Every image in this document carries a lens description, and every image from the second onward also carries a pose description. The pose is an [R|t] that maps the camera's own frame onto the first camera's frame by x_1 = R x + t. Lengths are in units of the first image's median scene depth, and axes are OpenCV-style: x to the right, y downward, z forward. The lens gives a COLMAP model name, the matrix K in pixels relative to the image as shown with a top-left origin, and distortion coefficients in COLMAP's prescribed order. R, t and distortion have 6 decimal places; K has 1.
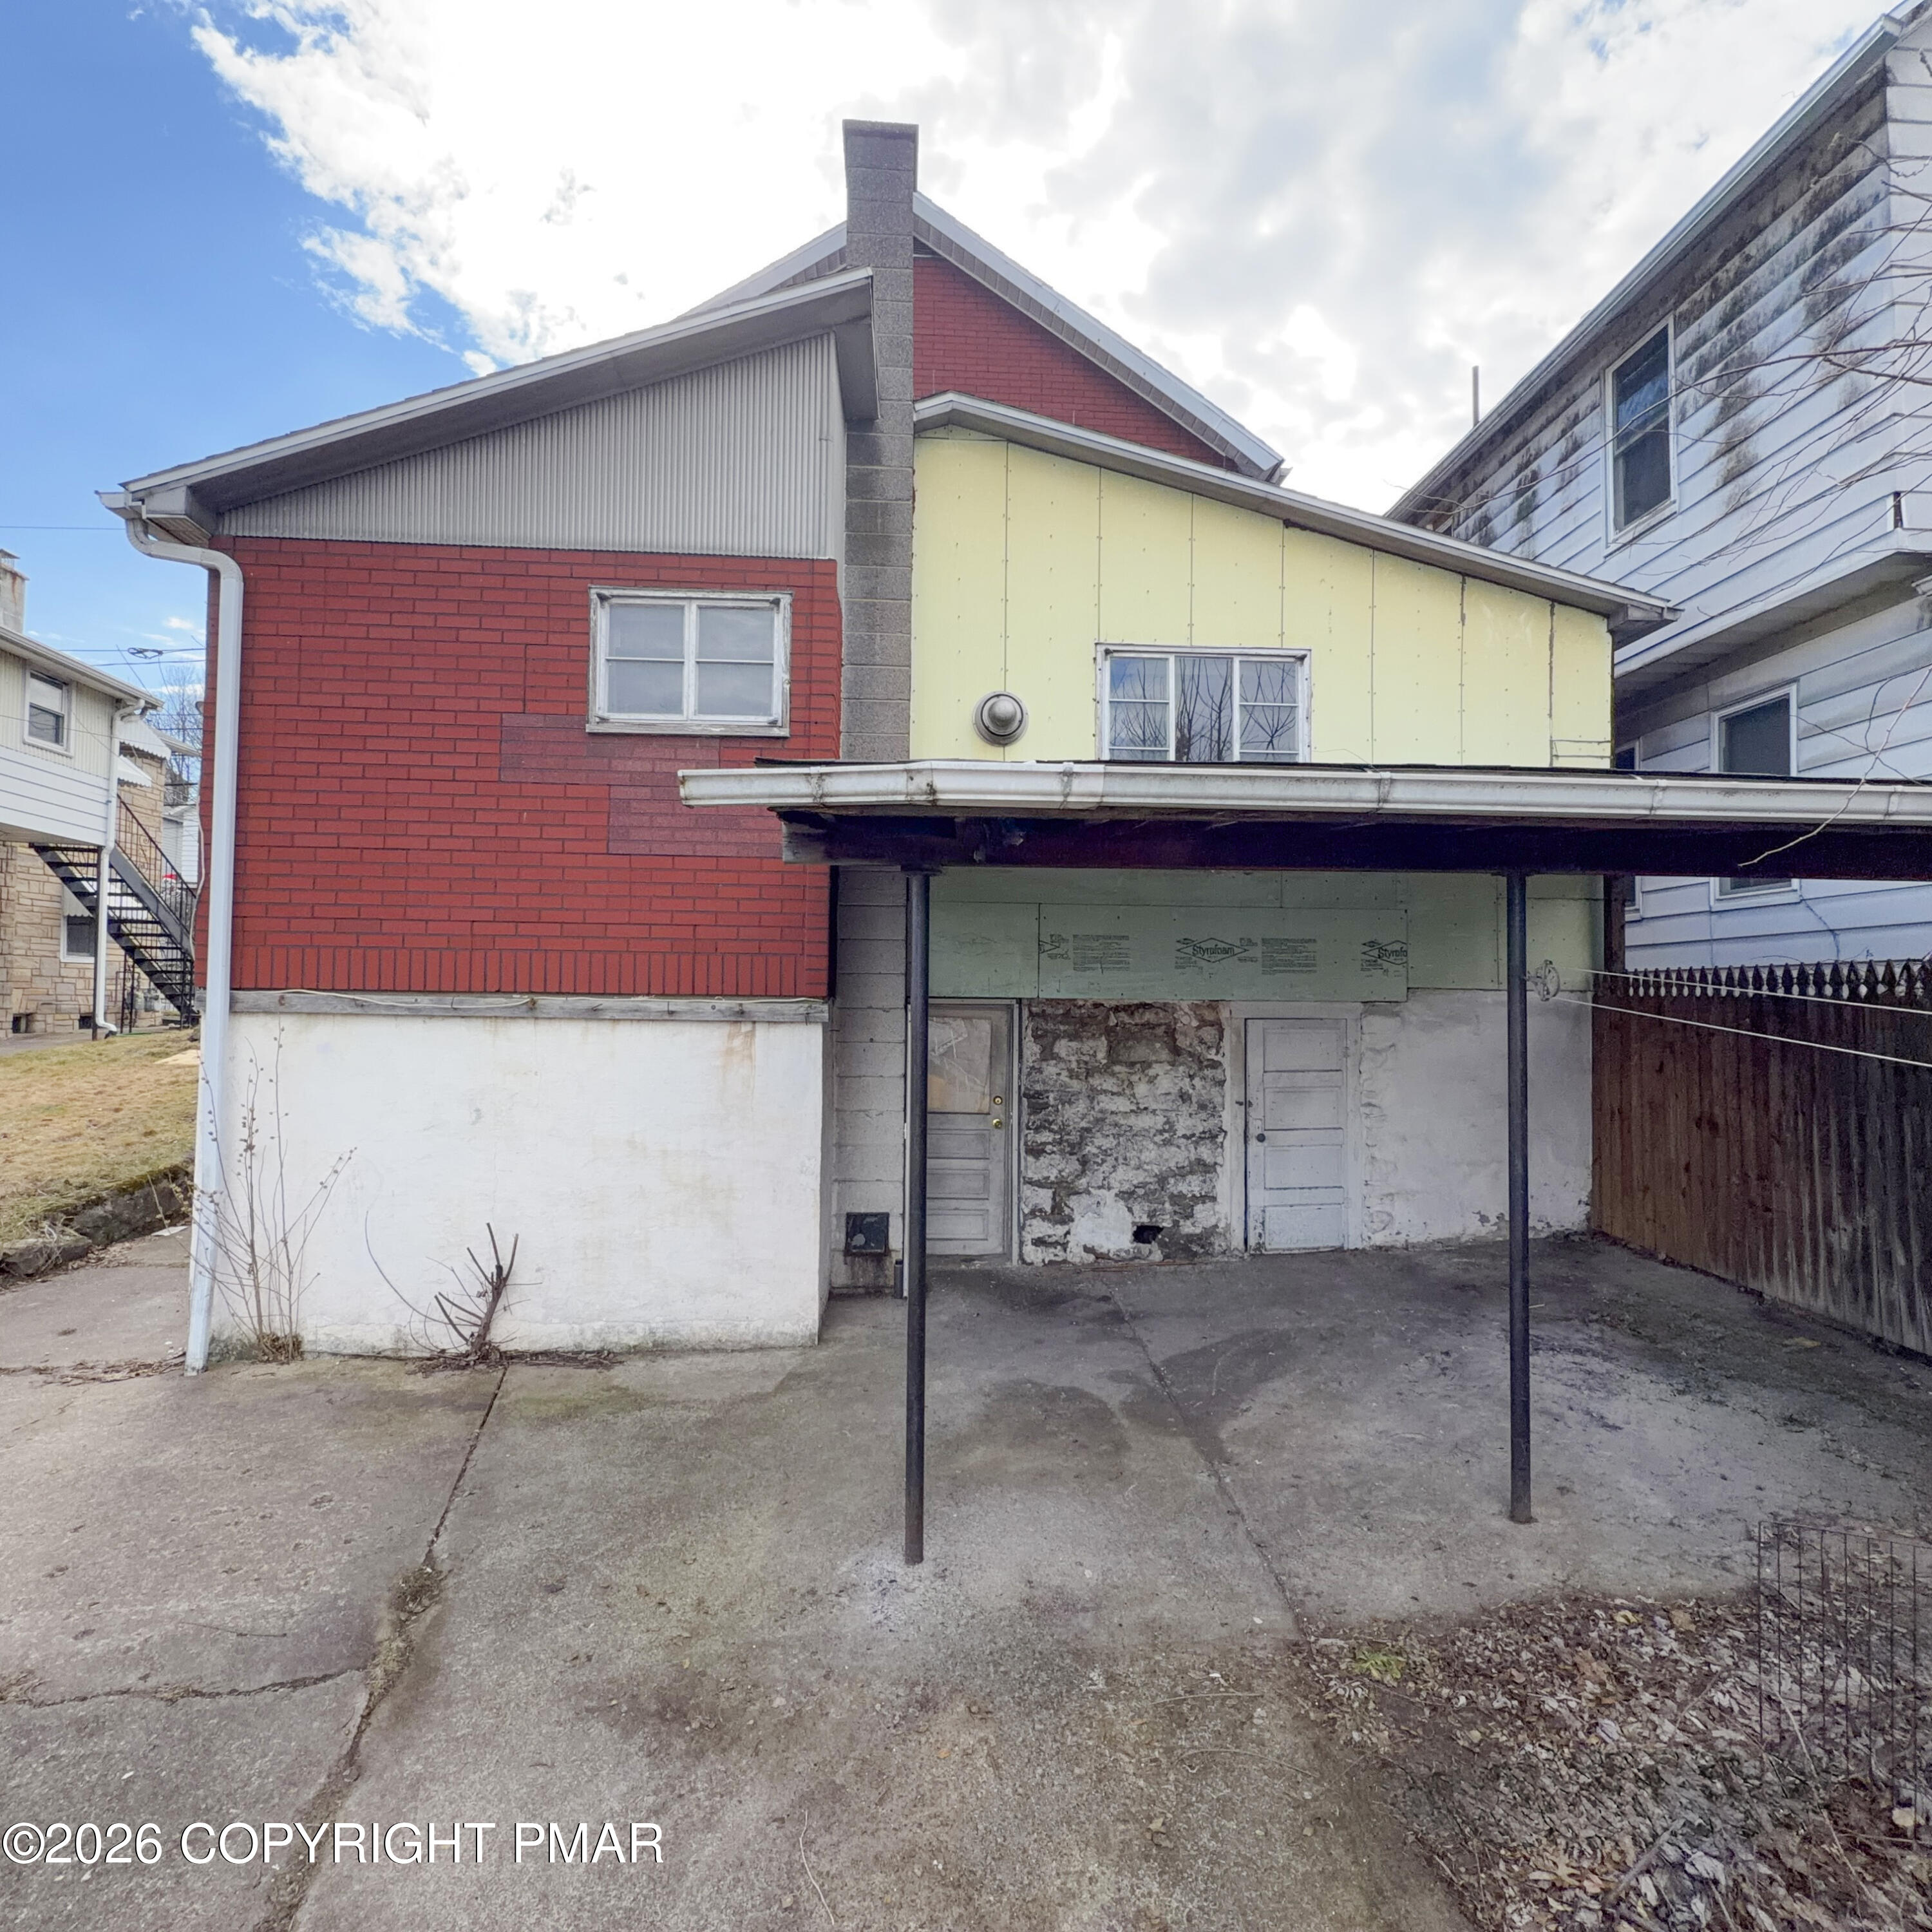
lens RADIAL K [[1061.2, 0, 966.0], [0, 1061.2, 966.0], [0, 0, 1]] dist [-0.001349, 0.002393]
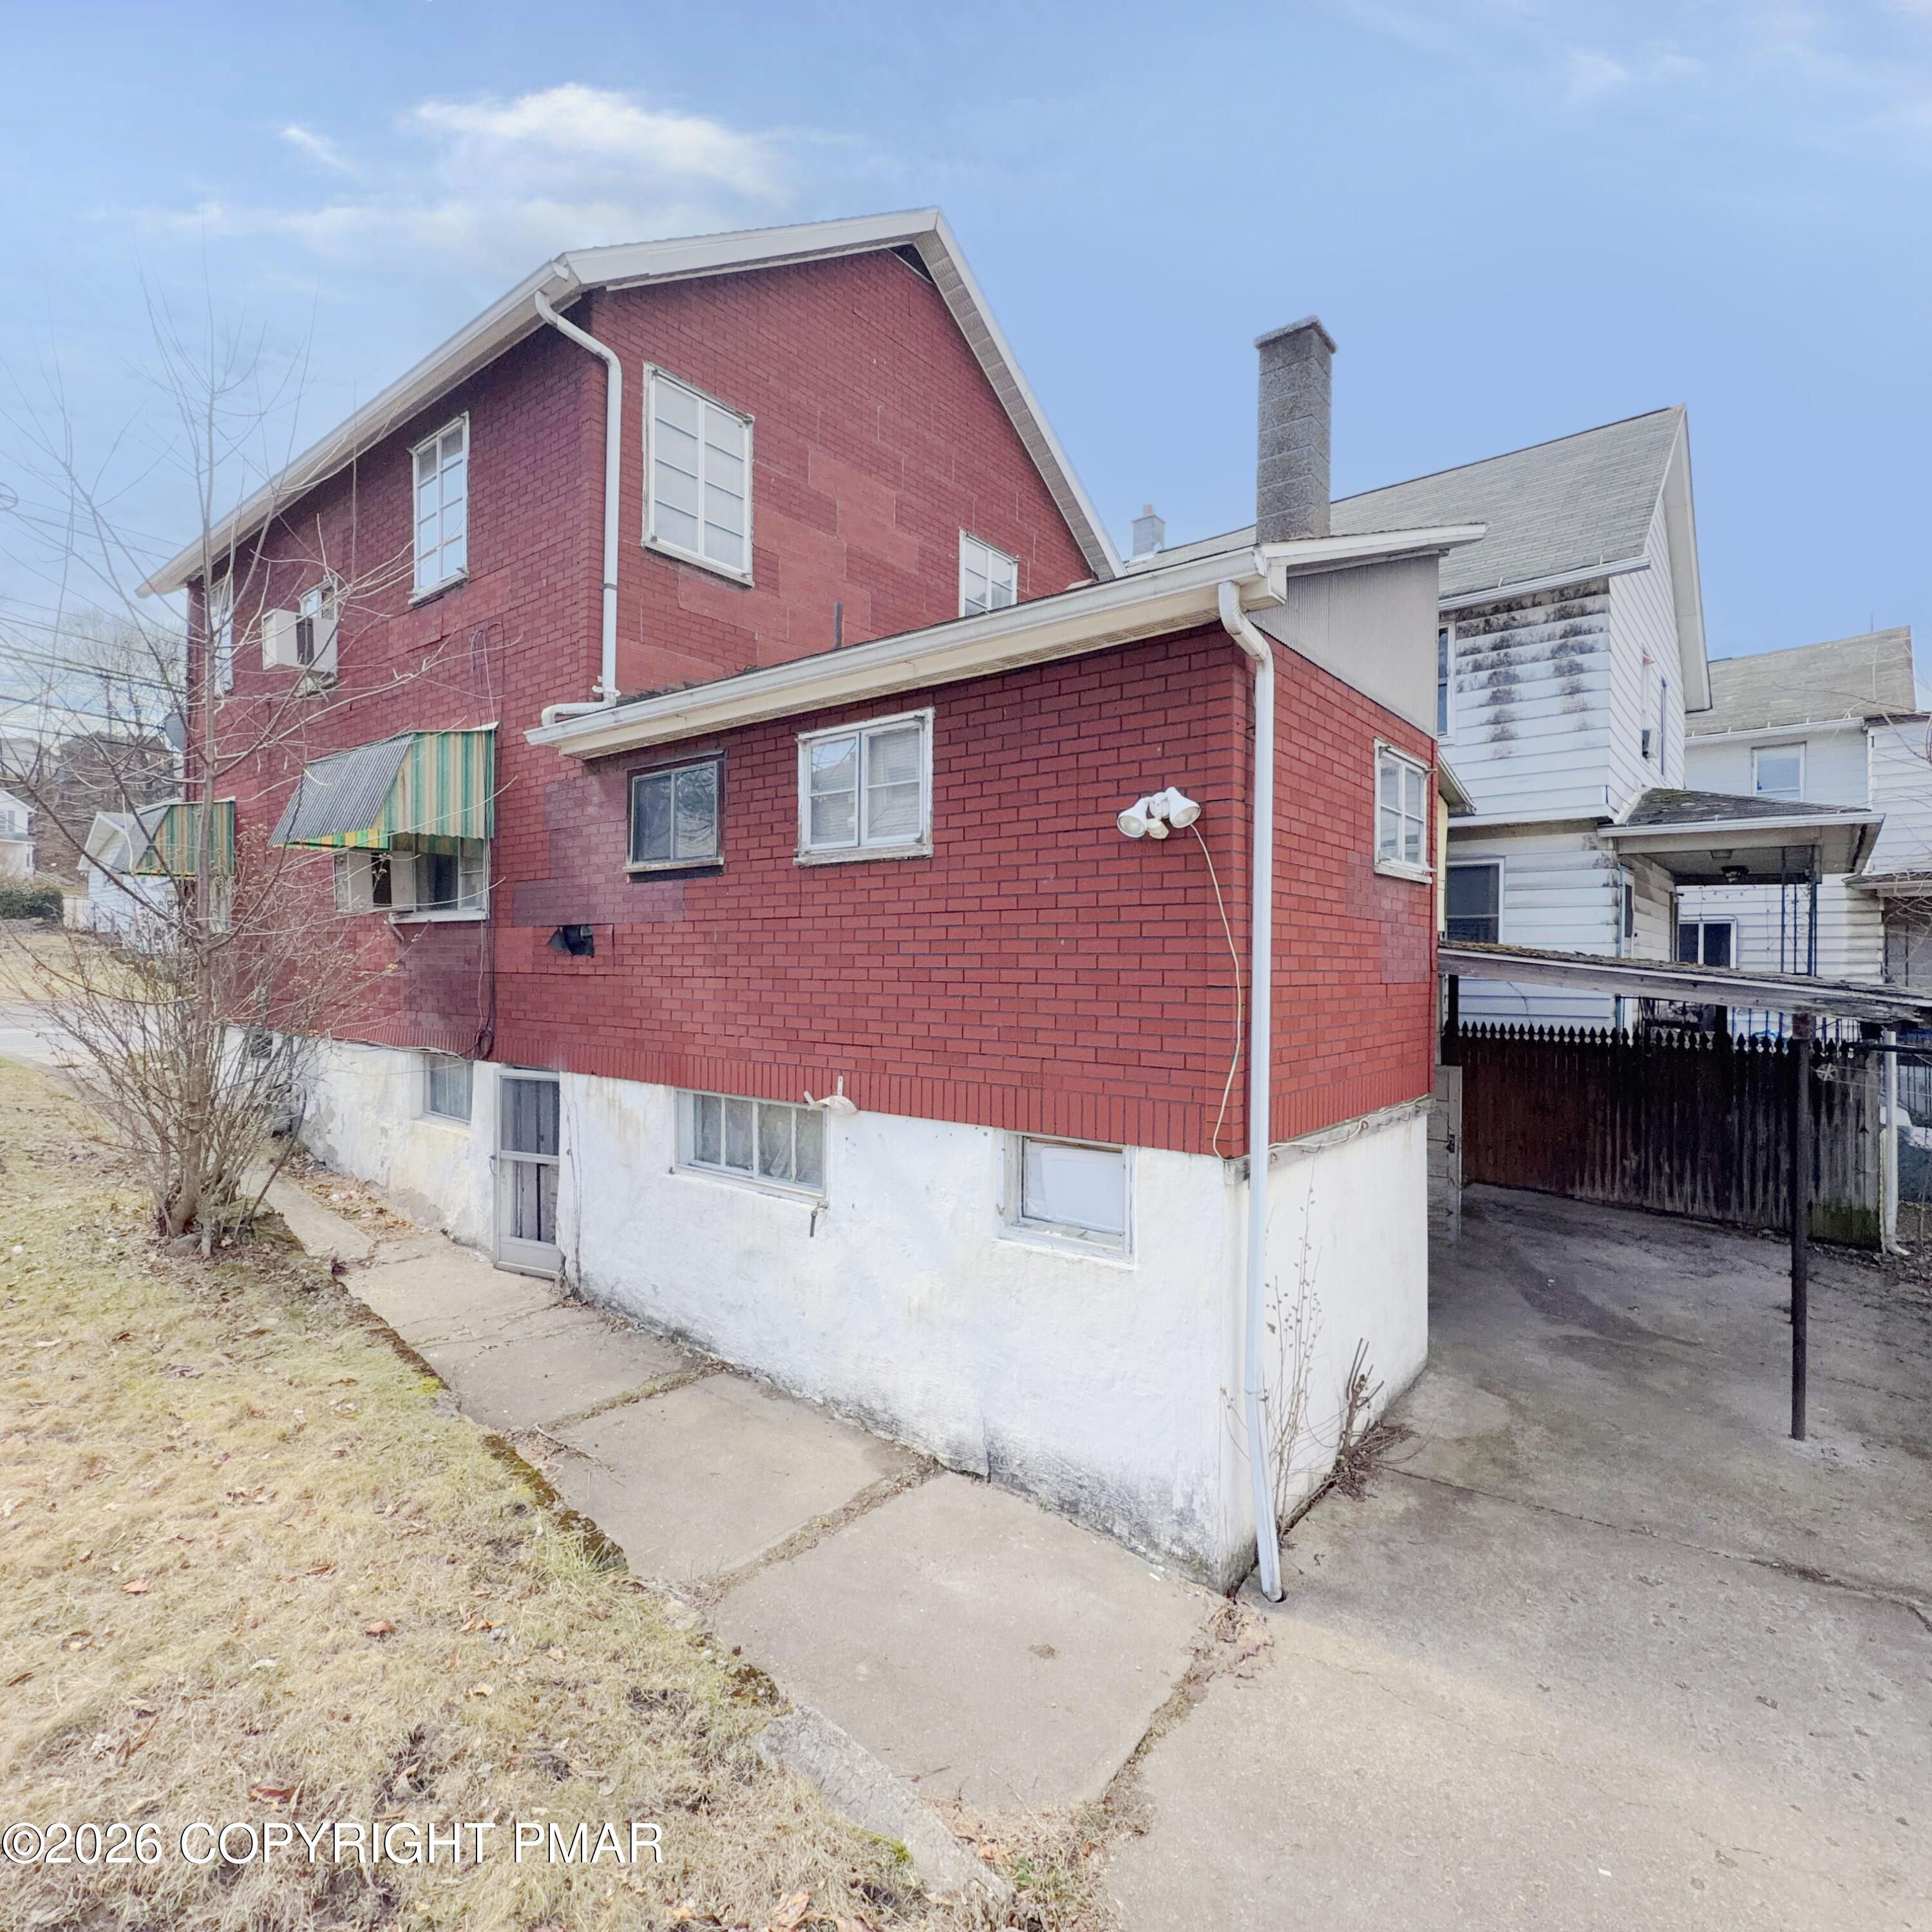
lens RADIAL K [[1049.3, 0, 966.0], [0, 1049.3, 966.0], [0, 0, 1]] dist [-0.007456, -0.001552]
pose [[0.666526, -0.007353, 0.745445, -1.512595], [-0.027062, 0.999054, 0.034052, -0.154024], [-0.744990, -0.042869, 0.665697, 0.628514]]
